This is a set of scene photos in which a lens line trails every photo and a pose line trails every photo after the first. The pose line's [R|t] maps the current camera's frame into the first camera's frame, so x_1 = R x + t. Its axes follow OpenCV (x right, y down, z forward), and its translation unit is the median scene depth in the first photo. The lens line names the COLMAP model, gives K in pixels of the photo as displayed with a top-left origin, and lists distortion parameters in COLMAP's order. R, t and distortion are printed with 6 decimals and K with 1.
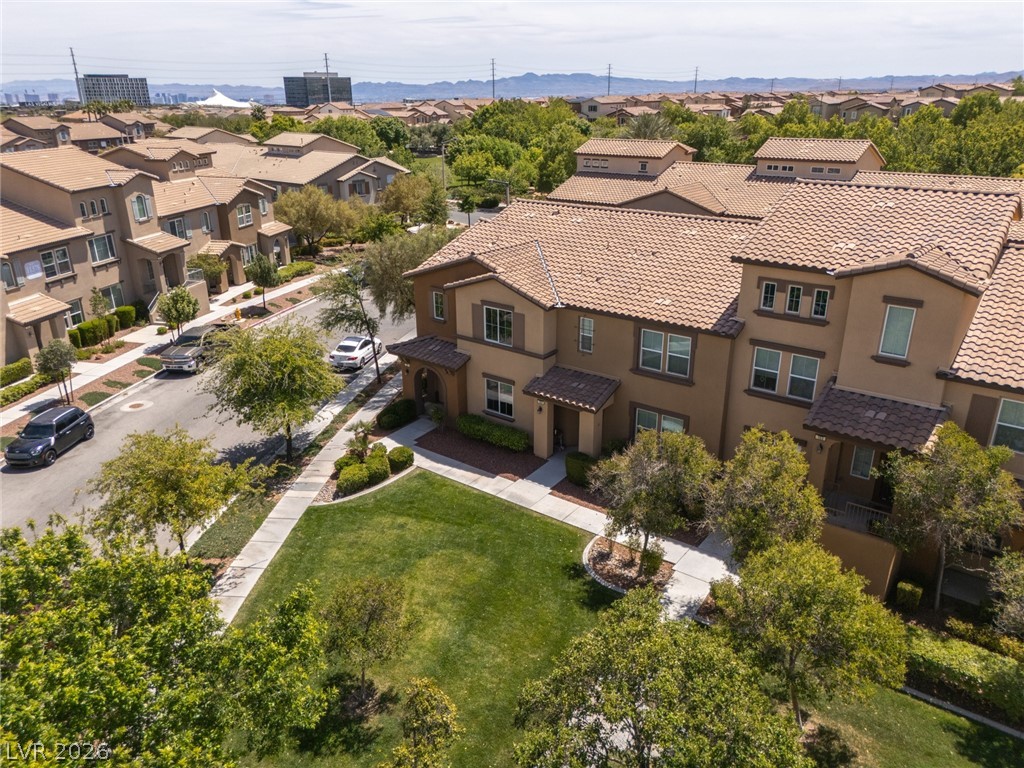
lens RADIAL K [[748.6, 0, 511.4], [0, 748.6, 396.8], [0, 0, 1]] dist [0.074064, -0.059123]
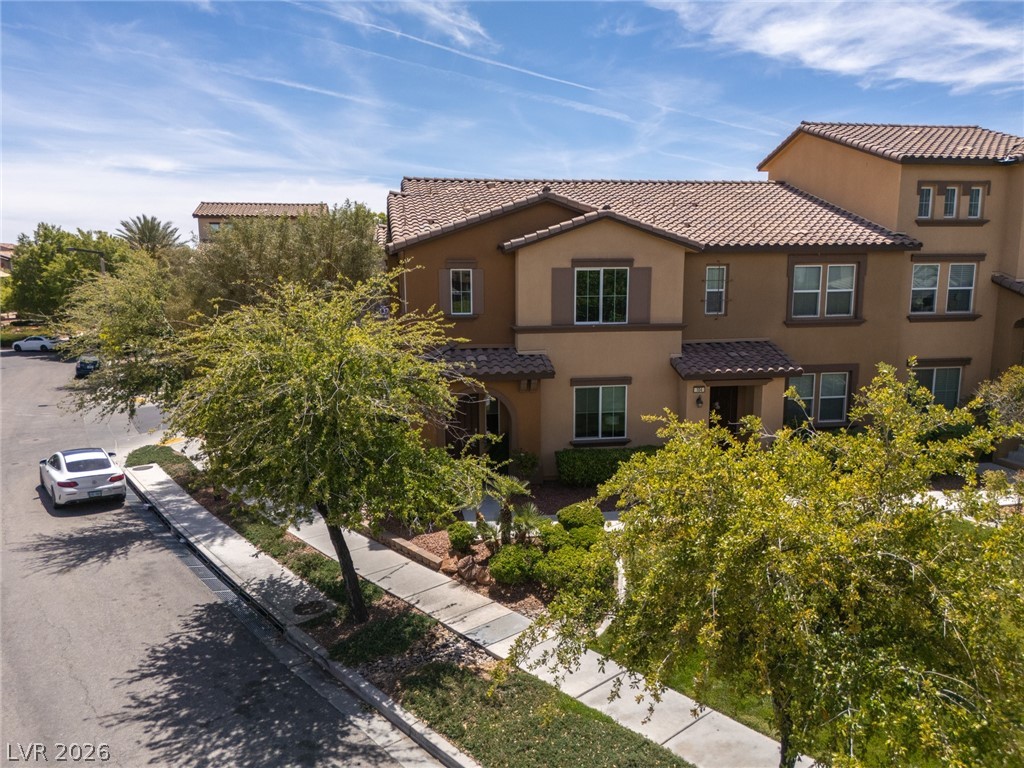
lens RADIAL K [[748.6, 0, 511.4], [0, 748.6, 396.8], [0, 0, 1]] dist [0.074064, -0.059123]
pose [[0.671355, -0.120204, 0.731324, -0.574110], [0.283068, 0.953539, -0.103128, 0.035524], [-0.684949, 0.276250, 0.674189, 0.654625]]
